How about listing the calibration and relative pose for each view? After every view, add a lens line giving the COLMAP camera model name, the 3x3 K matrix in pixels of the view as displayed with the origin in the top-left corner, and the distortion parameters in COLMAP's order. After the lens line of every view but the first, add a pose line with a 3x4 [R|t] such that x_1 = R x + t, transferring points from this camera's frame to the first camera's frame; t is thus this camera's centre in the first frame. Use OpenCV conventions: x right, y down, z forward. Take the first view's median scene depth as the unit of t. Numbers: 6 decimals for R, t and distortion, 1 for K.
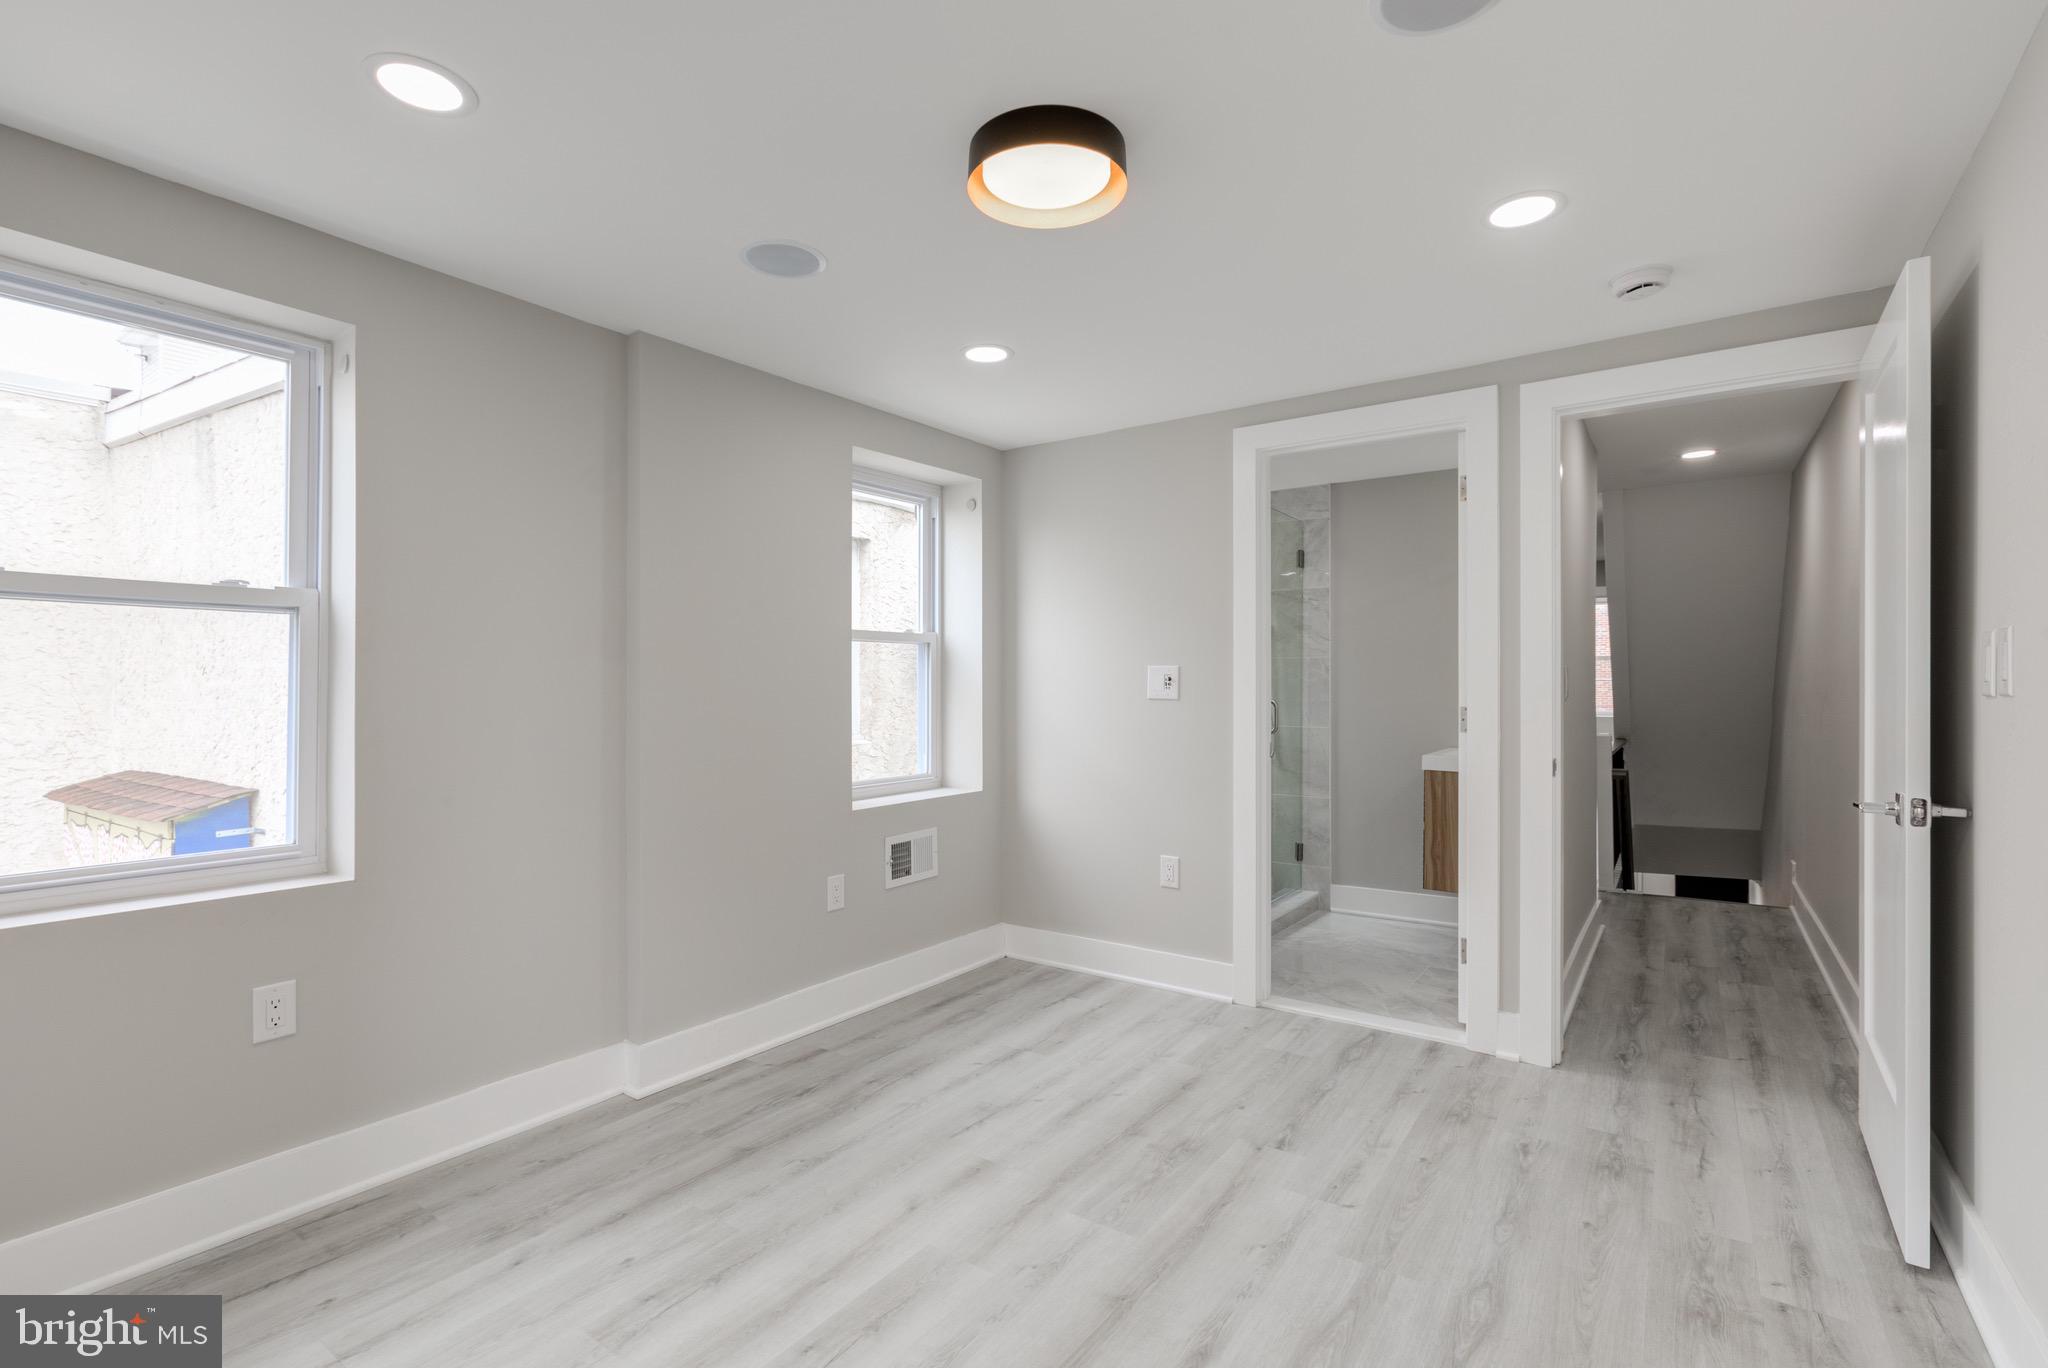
lens RADIAL K [[935.5, 0, 1011.8], [0, 935.5, 677.3], [0, 0, 1]] dist [-0.010207, 0.005915]
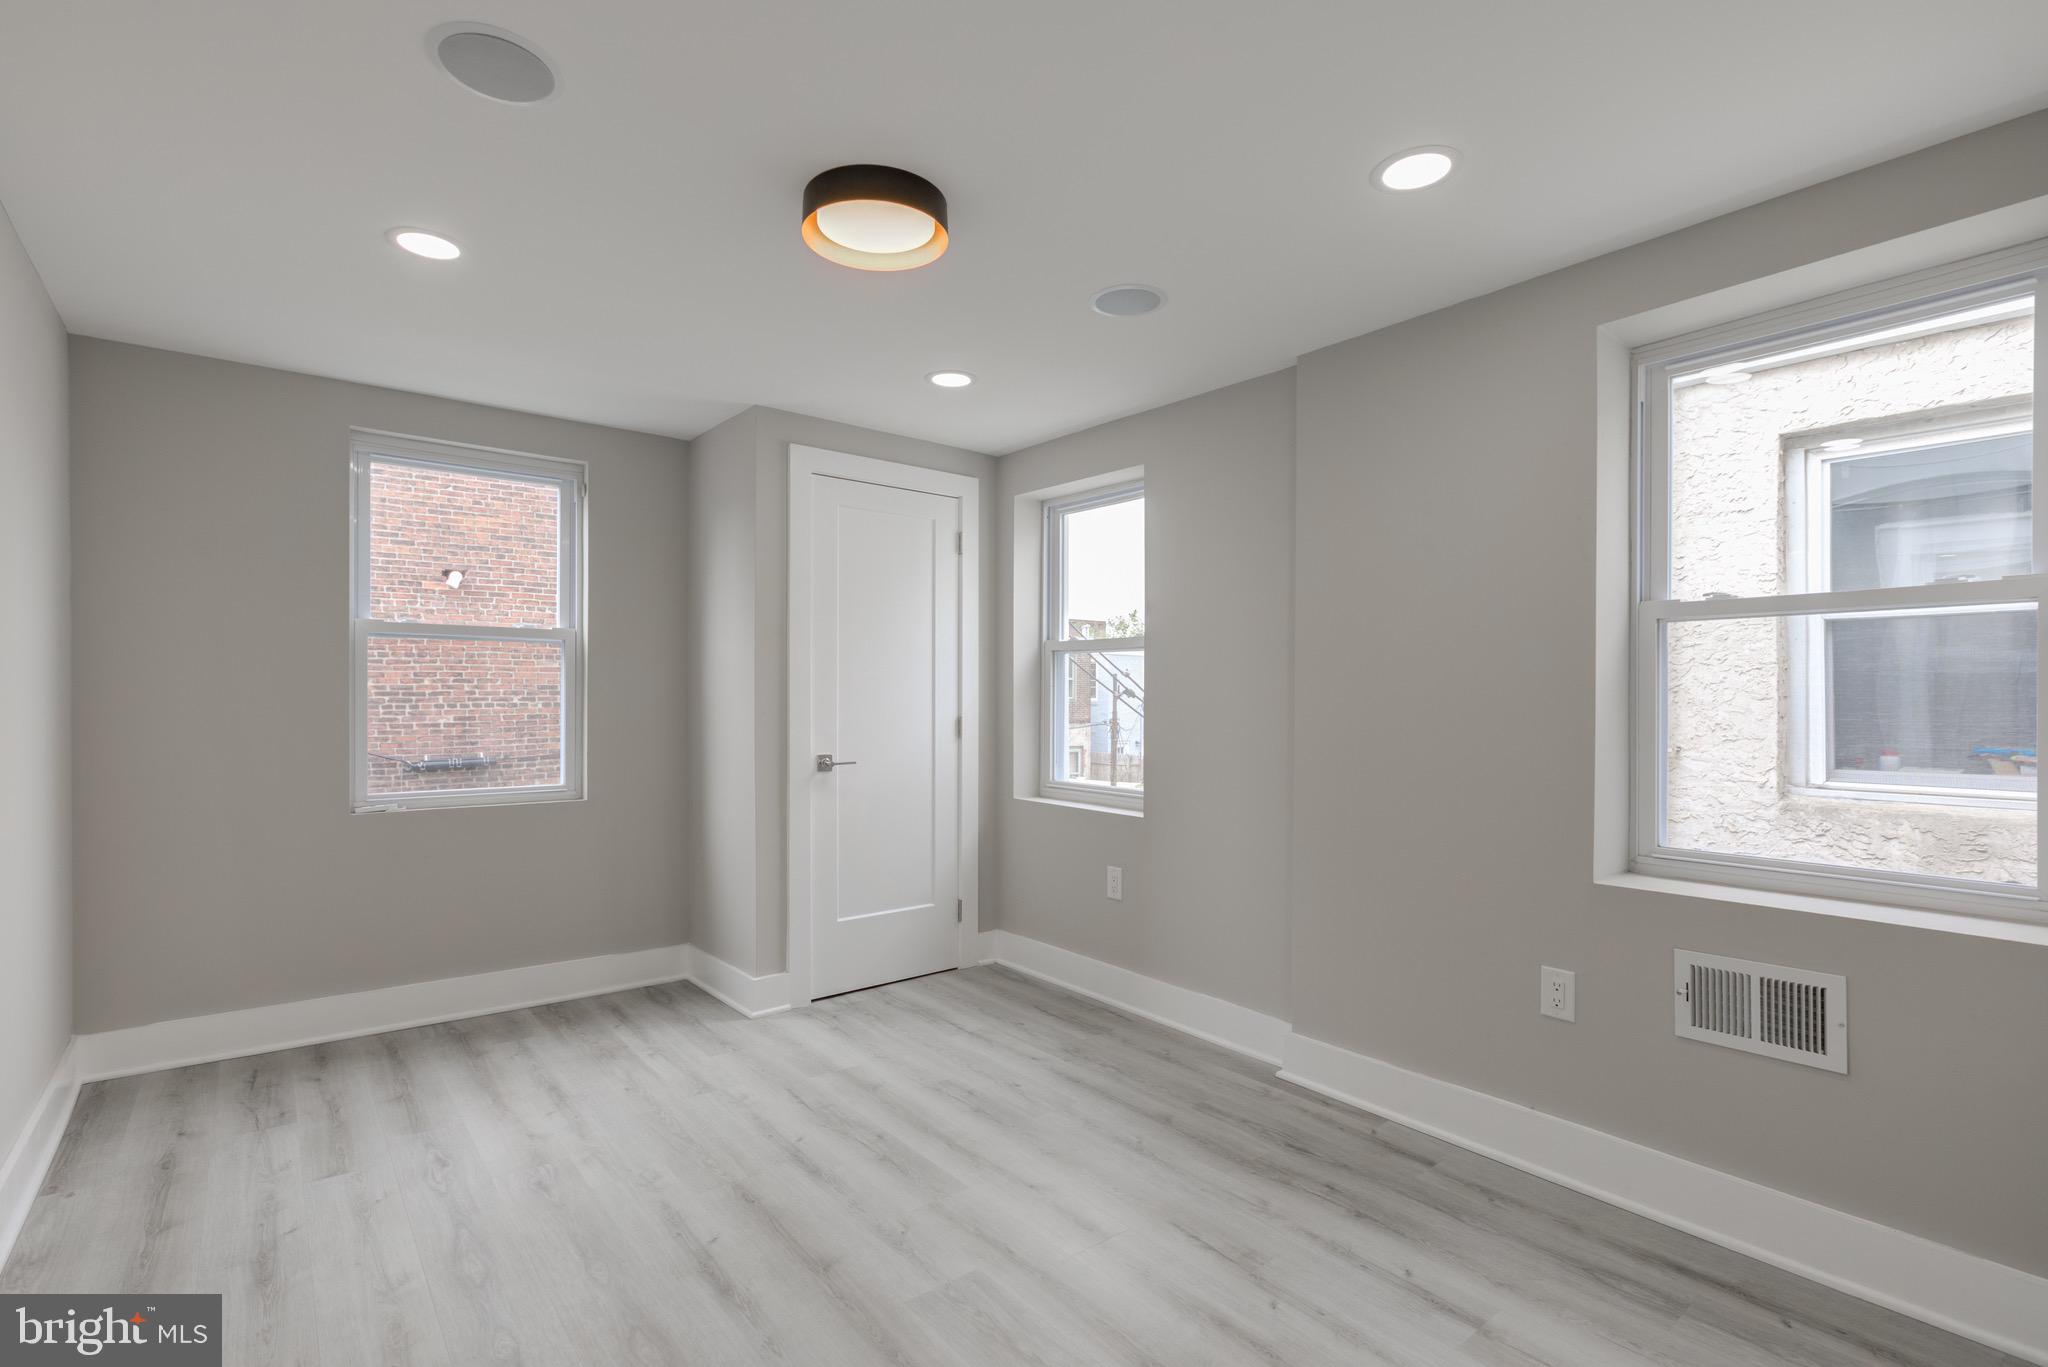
lens RADIAL K [[935.5, 0, 1012.4], [0, 935.5, 695.9], [0, 0, 1]] dist [-0.010207, 0.005915]
pose [[-0.262355, -0.004784, -0.964960, 0.705073], [0.004805, 0.999969, -0.006263, 0.016708], [0.964959, -0.006280, -0.262324, 0.965466]]
